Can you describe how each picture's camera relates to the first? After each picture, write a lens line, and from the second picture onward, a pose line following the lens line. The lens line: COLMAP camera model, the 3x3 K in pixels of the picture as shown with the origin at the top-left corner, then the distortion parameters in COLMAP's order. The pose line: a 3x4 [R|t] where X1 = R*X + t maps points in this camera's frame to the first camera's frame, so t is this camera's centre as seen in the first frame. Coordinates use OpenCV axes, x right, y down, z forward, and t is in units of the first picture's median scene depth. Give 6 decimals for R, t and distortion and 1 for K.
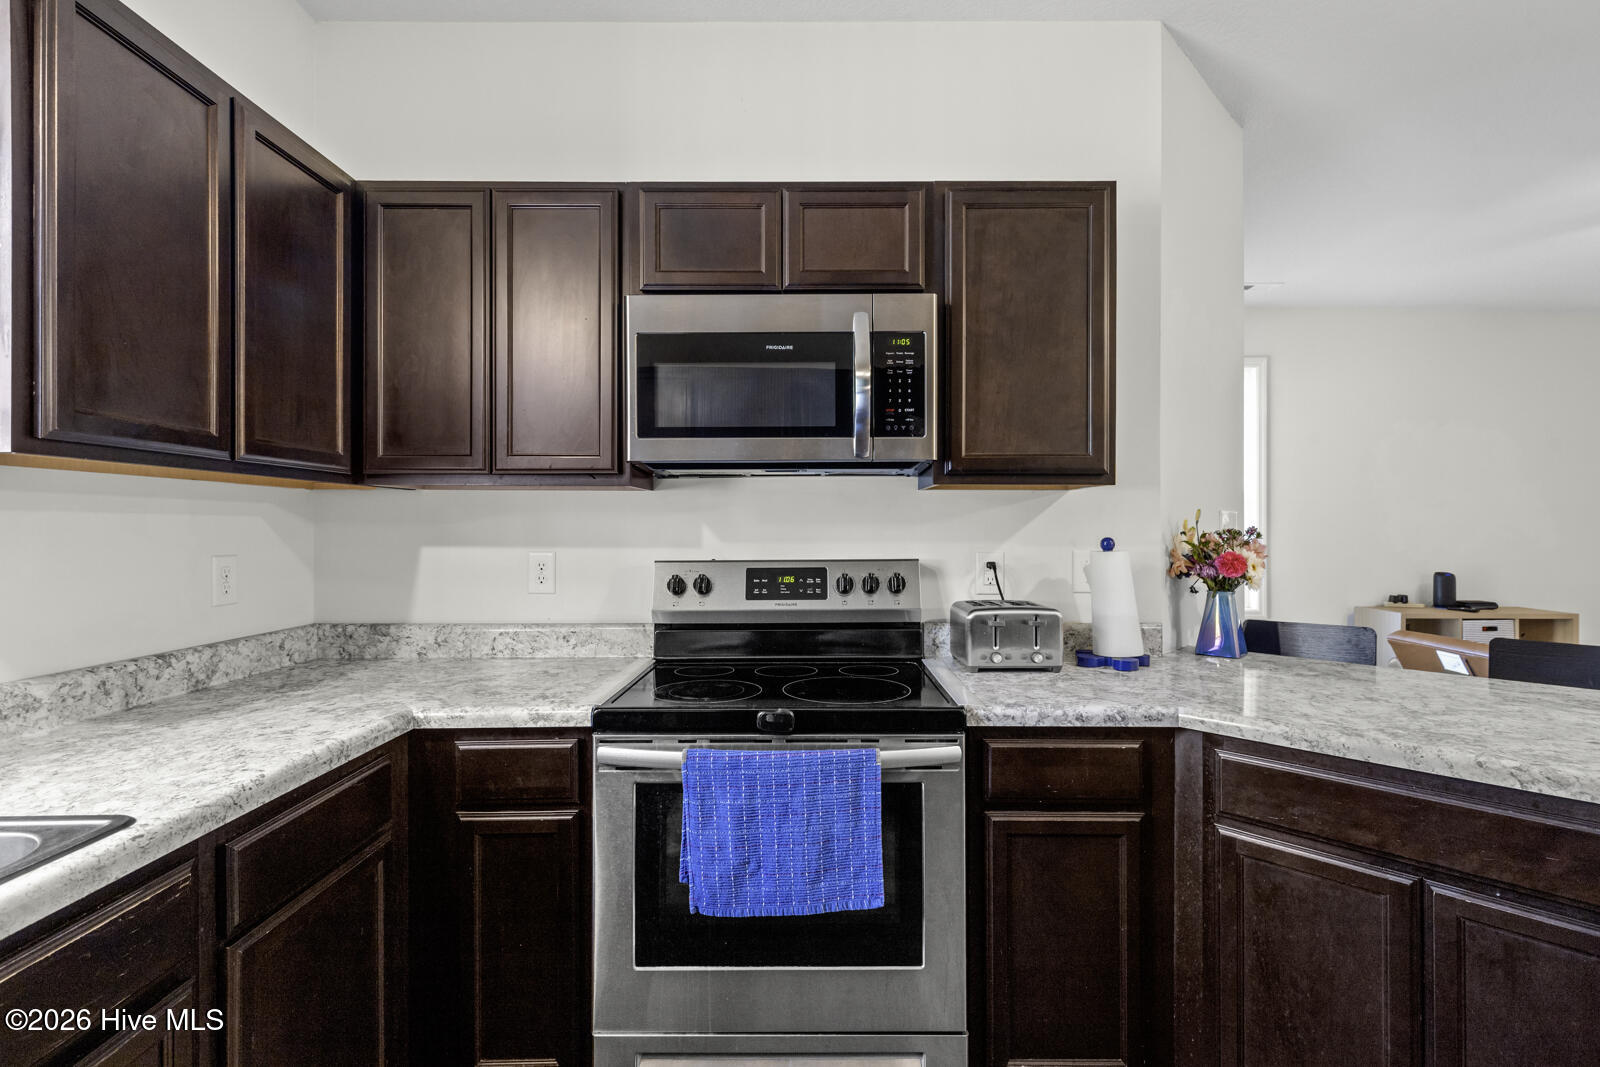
lens RADIAL K [[730.9, 0, 803.7], [0, 730.9, 530.3], [0, 0, 1]] dist [0.005740, -0.002377]
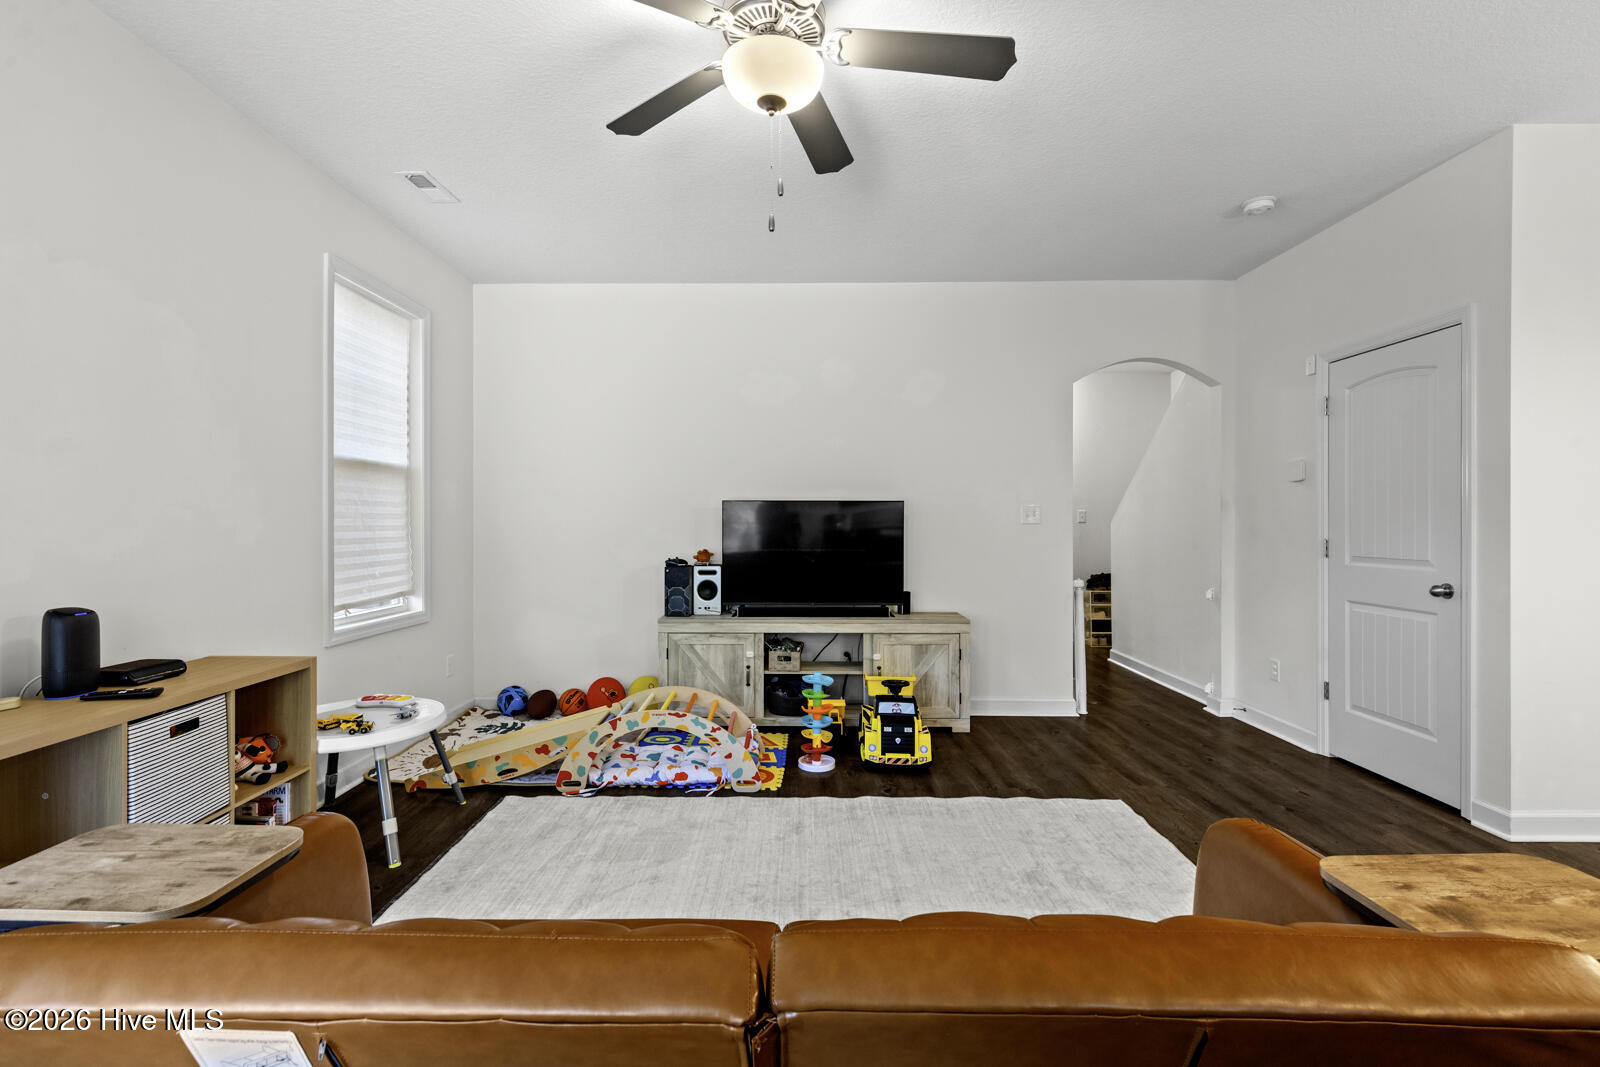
lens RADIAL K [[730.9, 0, 799.5], [0, 730.9, 525.6], [0, 0, 1]] dist [0.005740, -0.002377]
pose [[0.002701, -0.003164, 0.999991, 0.471148], [-0.000644, 0.999995, 0.003165, 0.009844], [-0.999996, -0.000653, 0.002699, 0.599313]]
